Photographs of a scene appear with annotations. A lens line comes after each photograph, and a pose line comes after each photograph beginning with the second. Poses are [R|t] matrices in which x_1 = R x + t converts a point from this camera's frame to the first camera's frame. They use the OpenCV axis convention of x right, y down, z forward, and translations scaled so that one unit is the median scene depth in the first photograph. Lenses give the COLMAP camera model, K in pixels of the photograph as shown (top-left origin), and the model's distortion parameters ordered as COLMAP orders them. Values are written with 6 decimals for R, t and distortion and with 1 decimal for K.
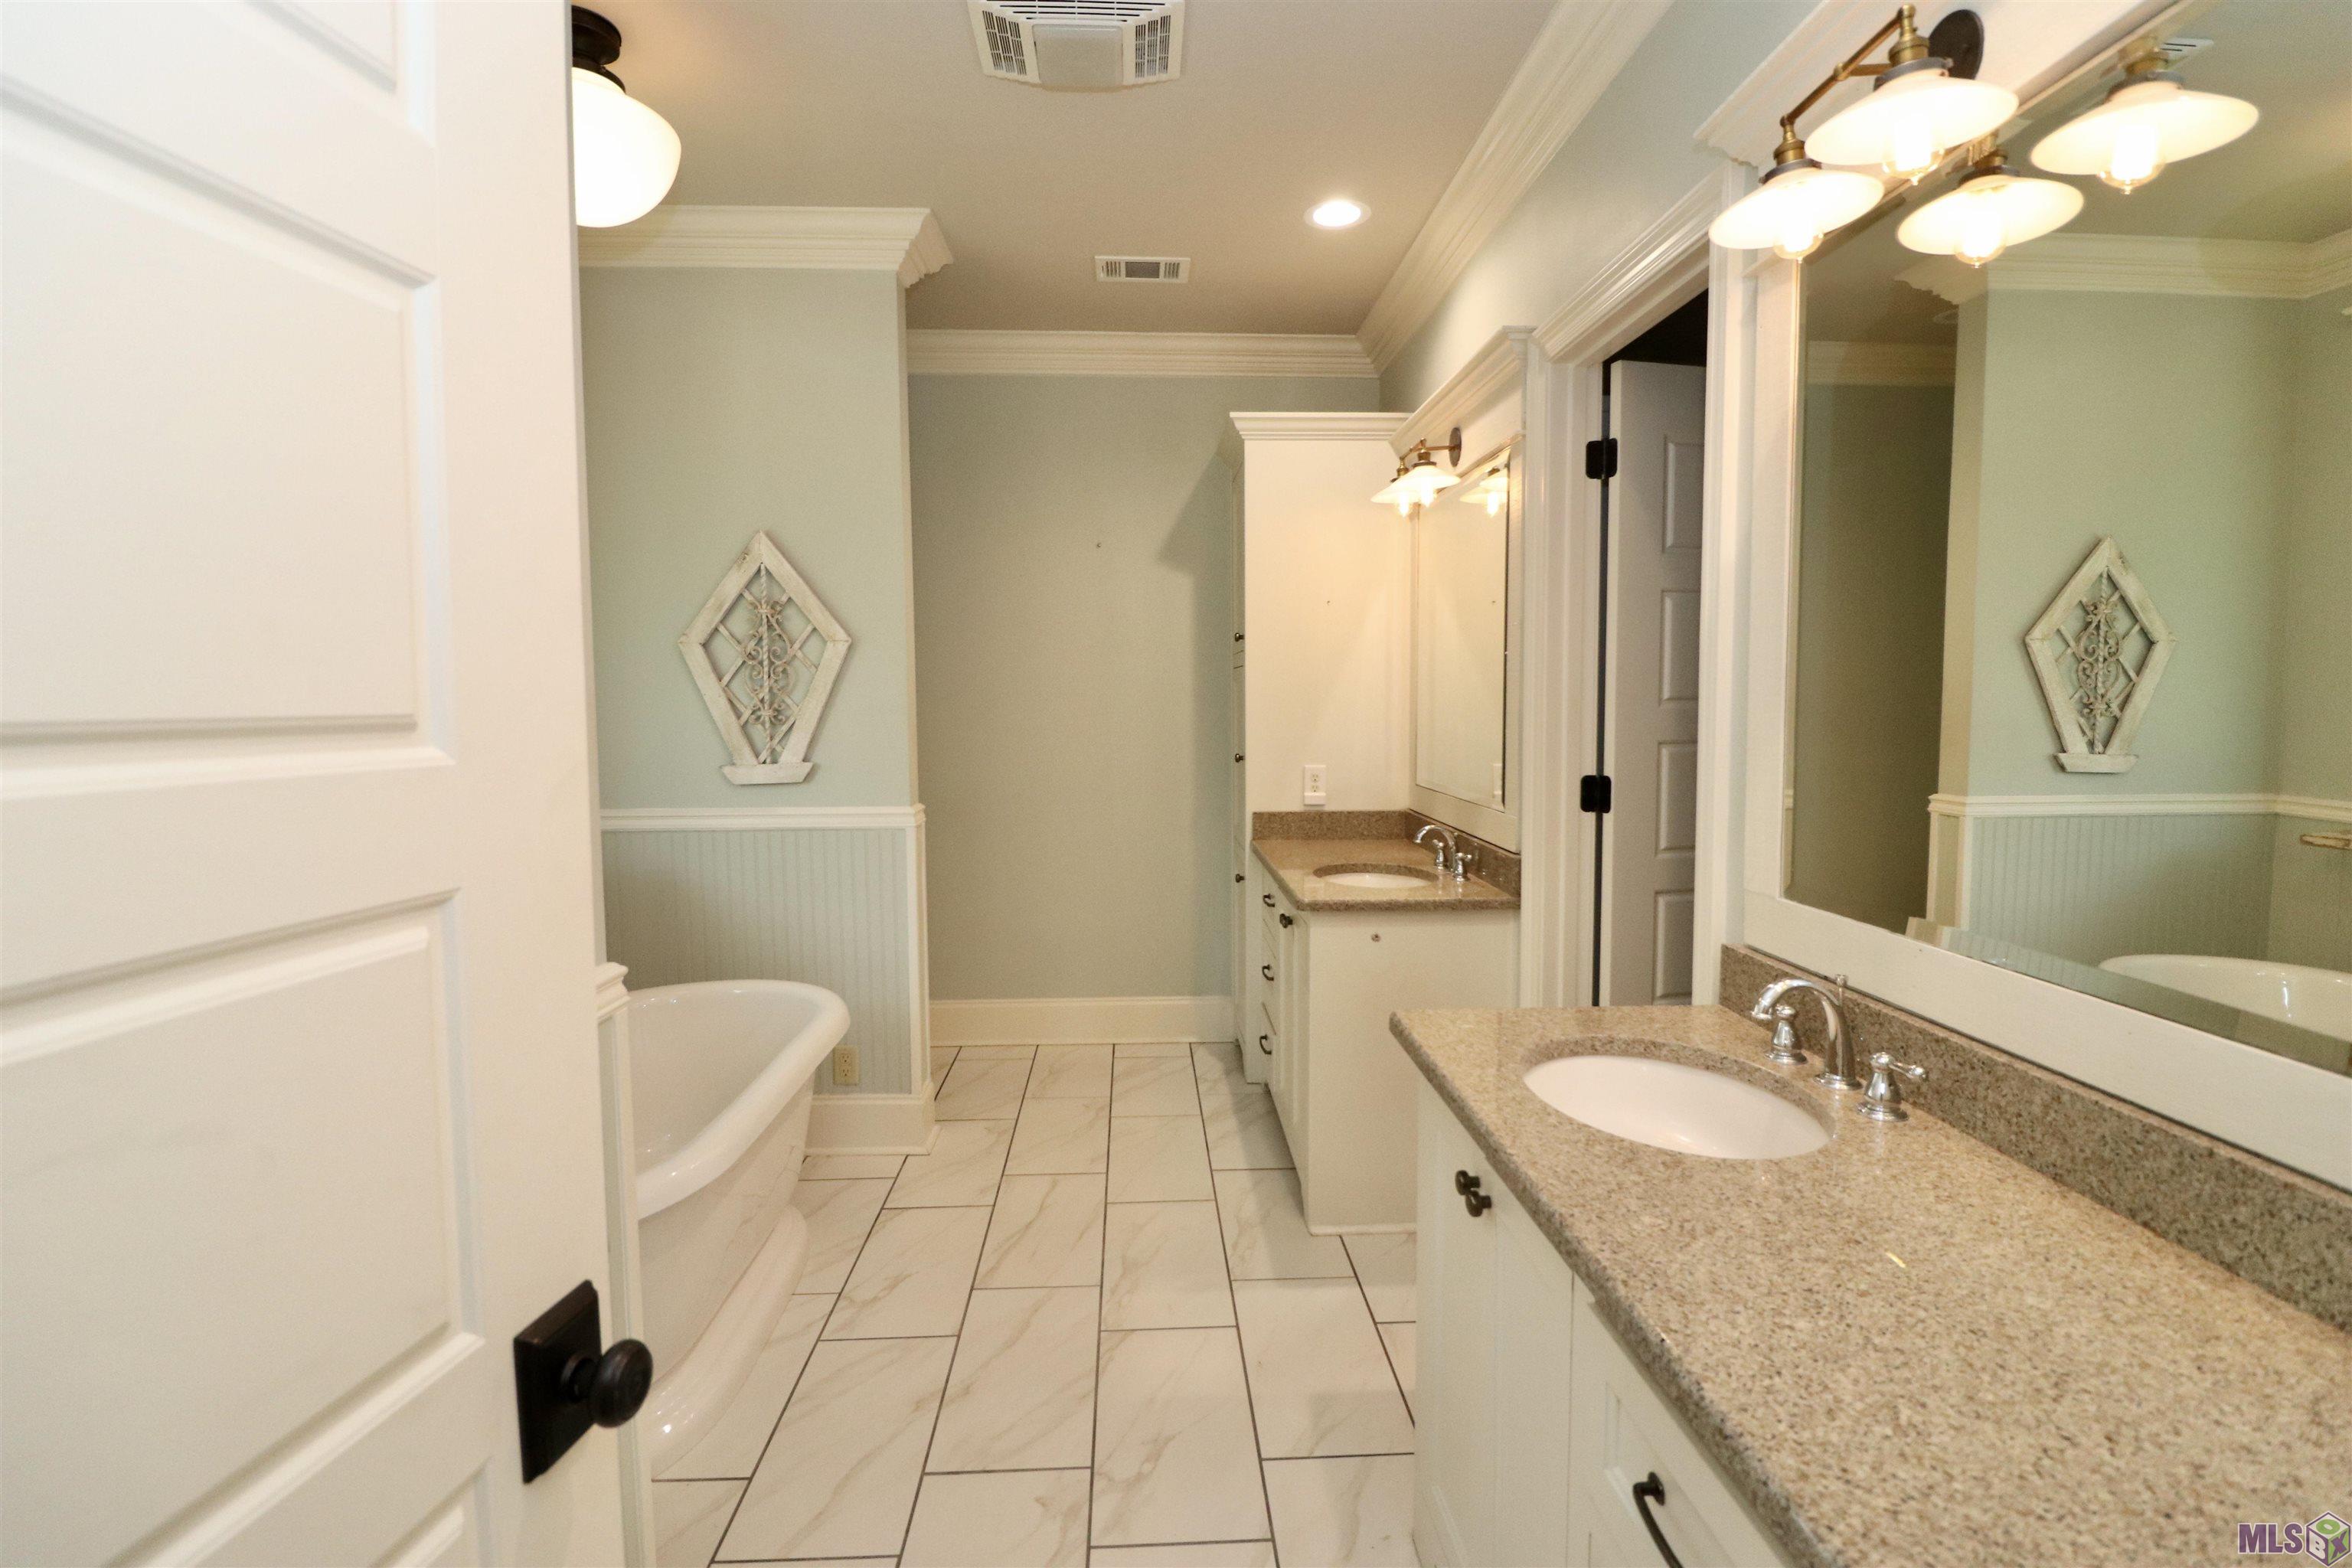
lens RADIAL K [[1080.6, 0, 1175.1], [0, 1080.6, 760.0], [0, 0, 1]] dist [0.000365, -0.013947]
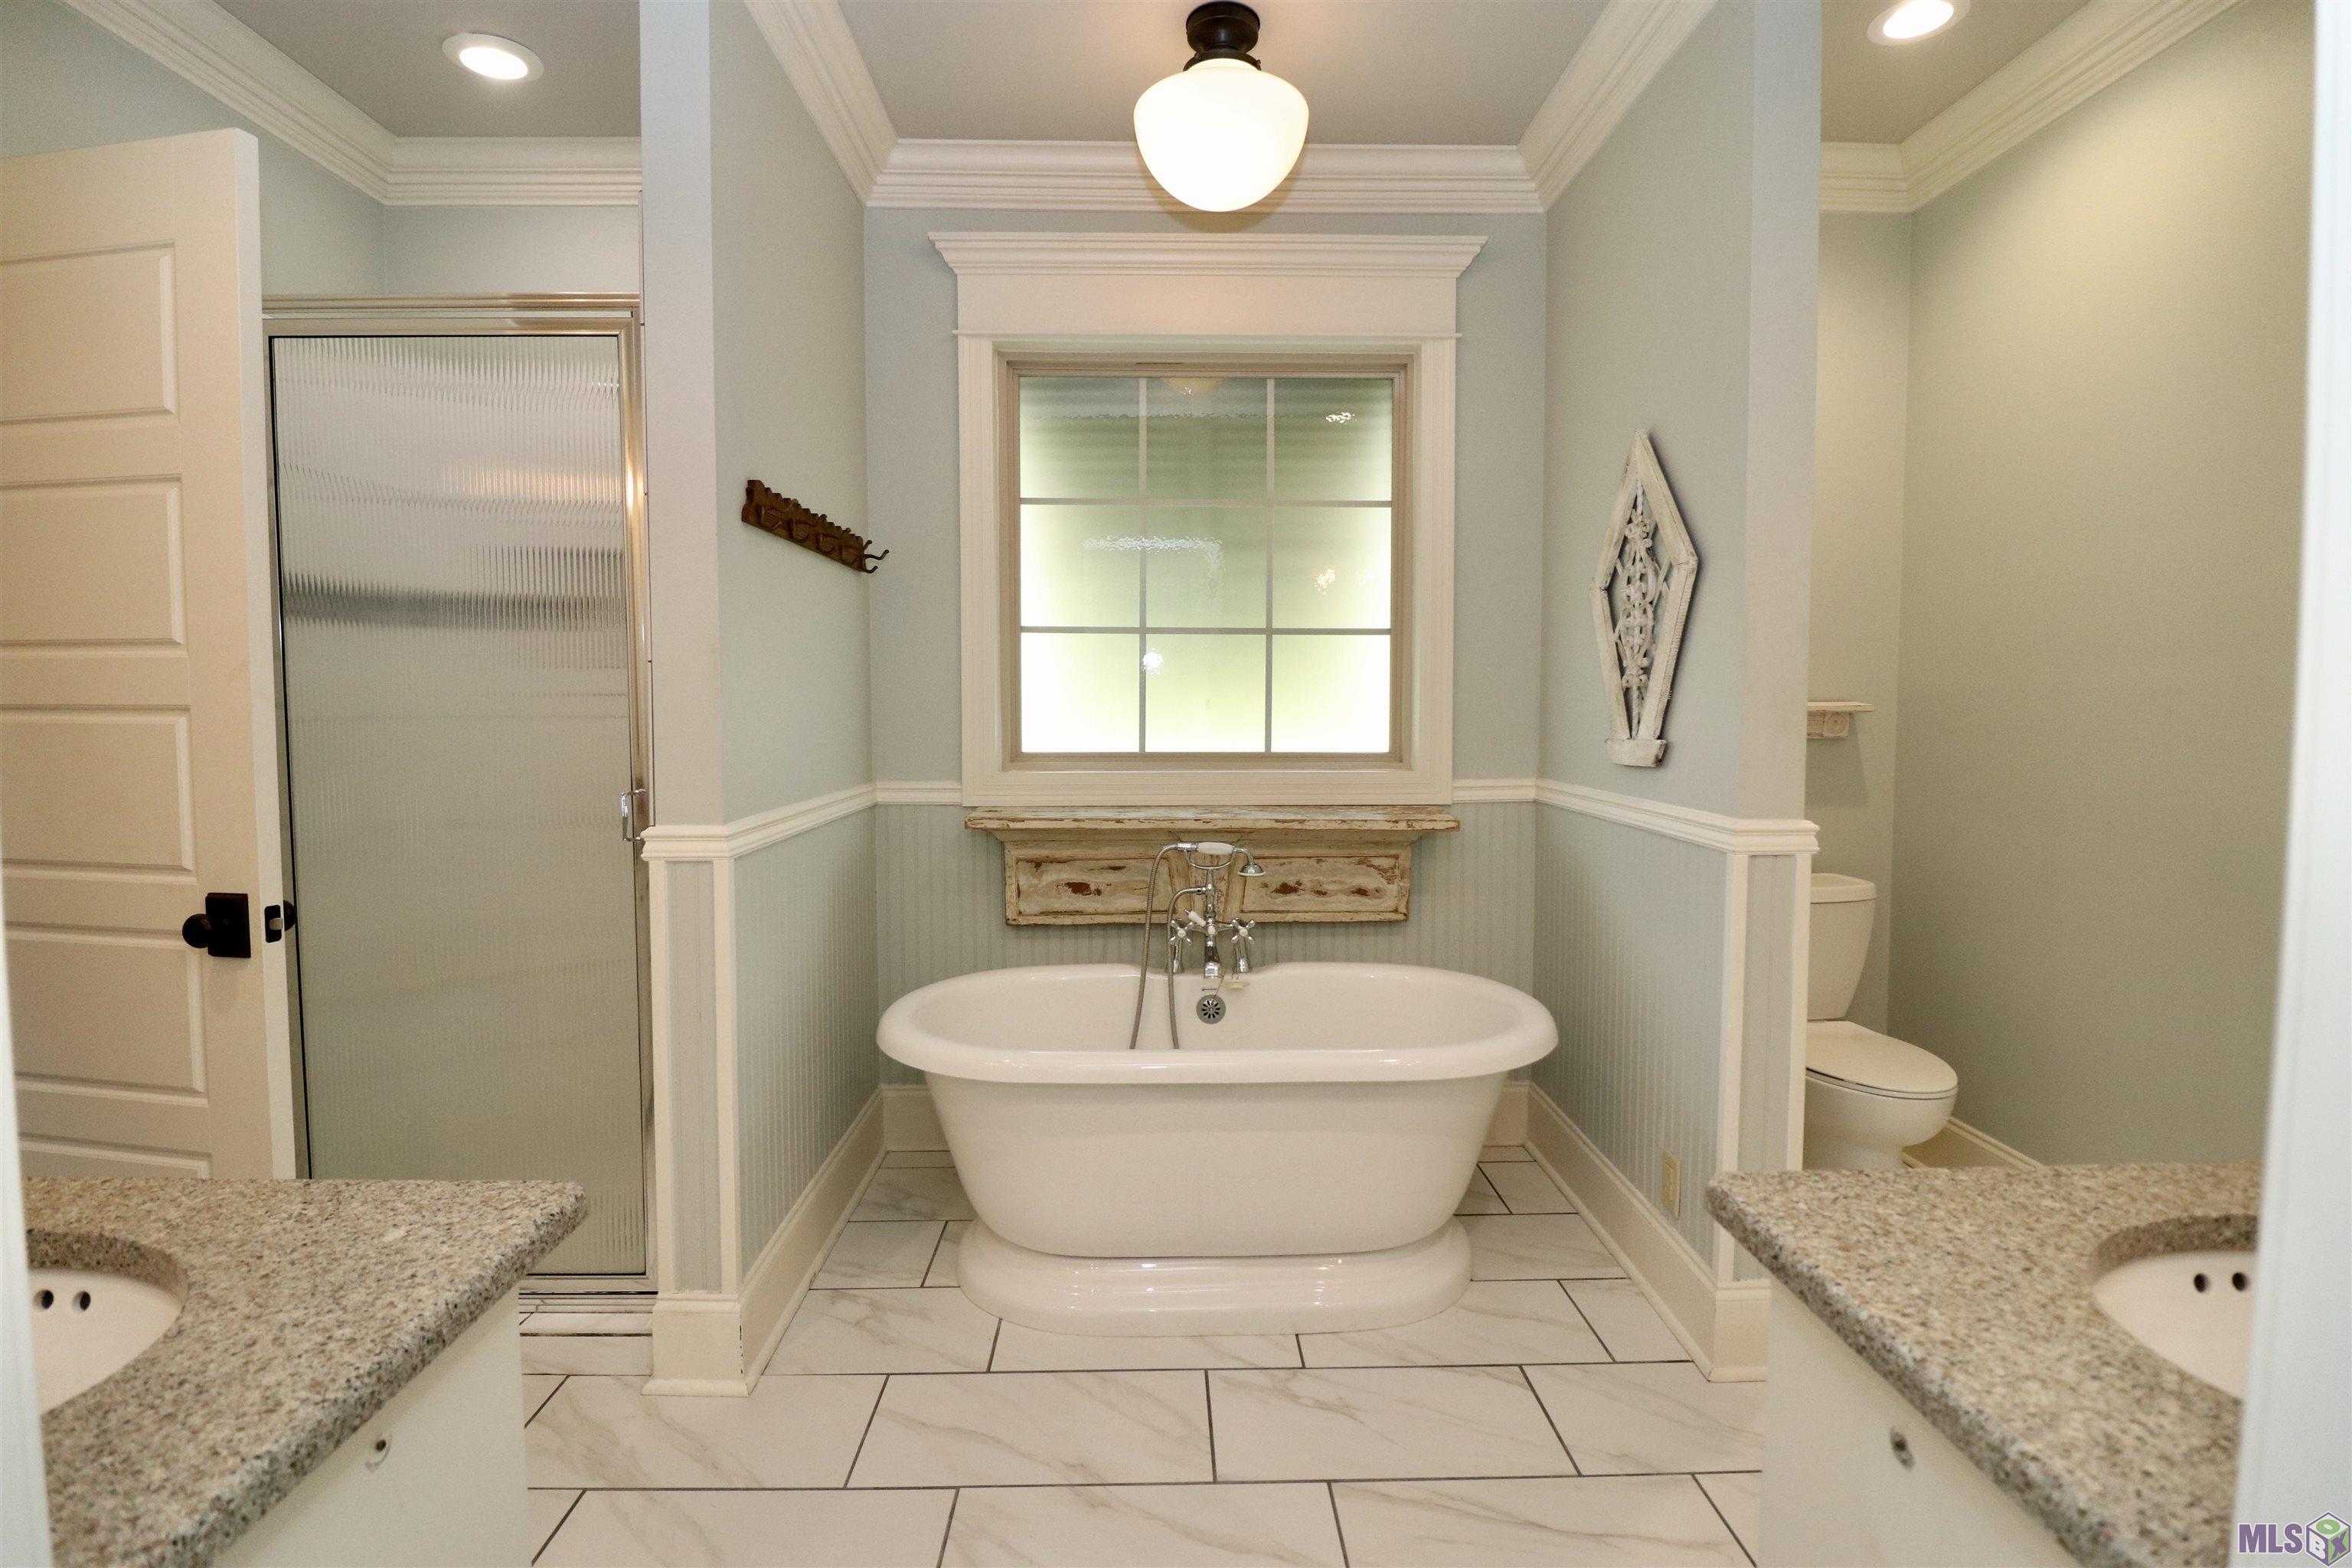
lens RADIAL K [[1080.0, 0, 1175.8], [0, 1080.0, 726.9], [0, 0, 1]] dist [0.000144, 0.000000]
pose [[-0.028028, 0.035911, -0.998962, 0.441812], [-0.046307, 0.998235, 0.037184, -0.021115], [0.998534, 0.047301, -0.026316, 0.787237]]
